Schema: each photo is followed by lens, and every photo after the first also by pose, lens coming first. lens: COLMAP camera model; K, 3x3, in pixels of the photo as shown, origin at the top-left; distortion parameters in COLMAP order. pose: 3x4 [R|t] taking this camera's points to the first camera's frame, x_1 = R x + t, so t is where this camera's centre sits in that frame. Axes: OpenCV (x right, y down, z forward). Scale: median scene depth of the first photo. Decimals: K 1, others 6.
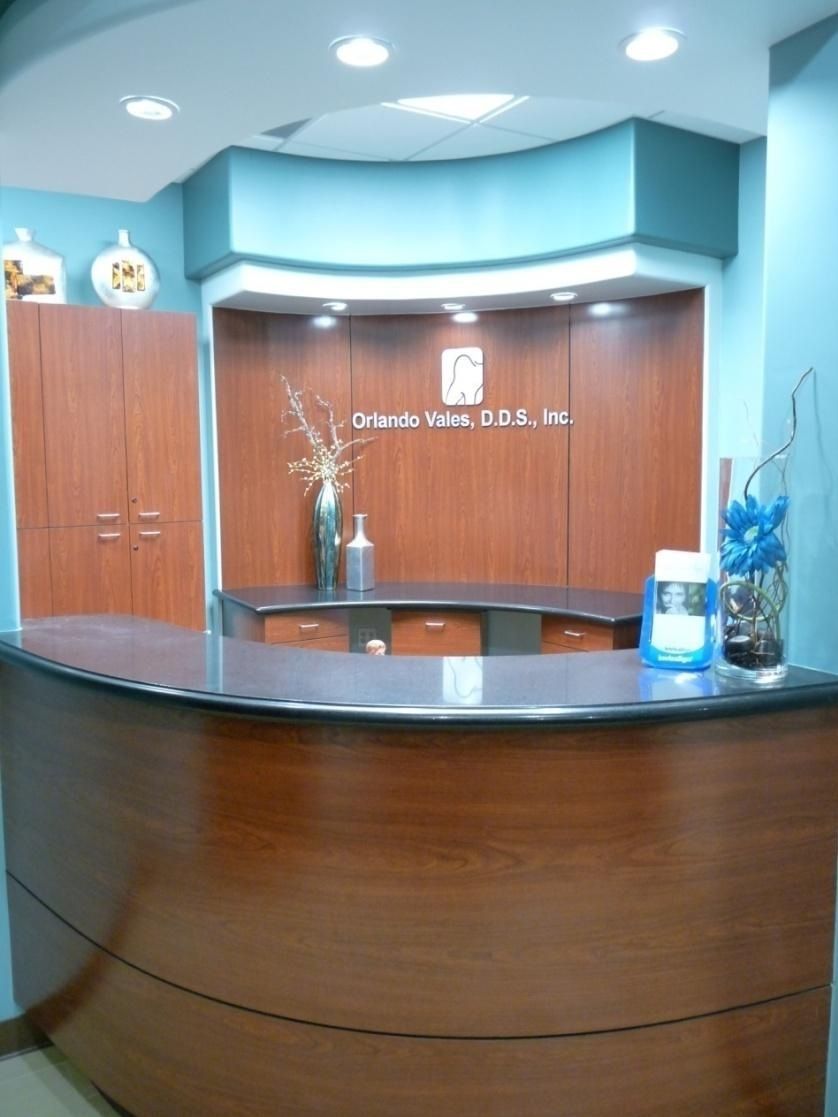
lens RADIAL K [[892.8, 0, 418.7], [0, 892.8, 551.2], [0, 0, 1]] dist [-0.011489, -0.010524]
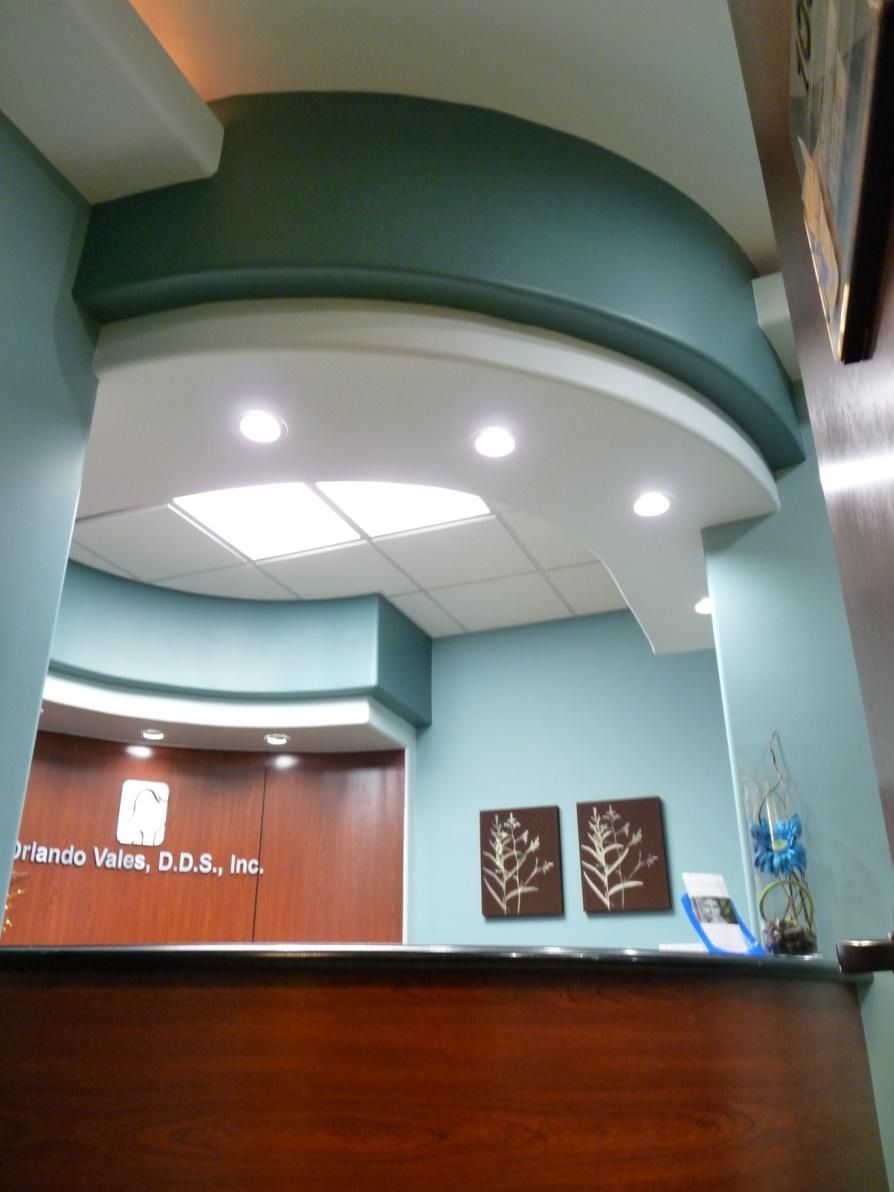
lens RADIAL K [[952.8, 0, 446.7], [0, 952.8, 592.3], [0, 0, 1]] dist [-0.011489, -0.010524]
pose [[0.803564, 0.250949, 0.539731, -0.283370], [0.060387, 0.867728, -0.493358, 0.105415], [-0.592147, 0.429037, 0.682121, 0.068026]]
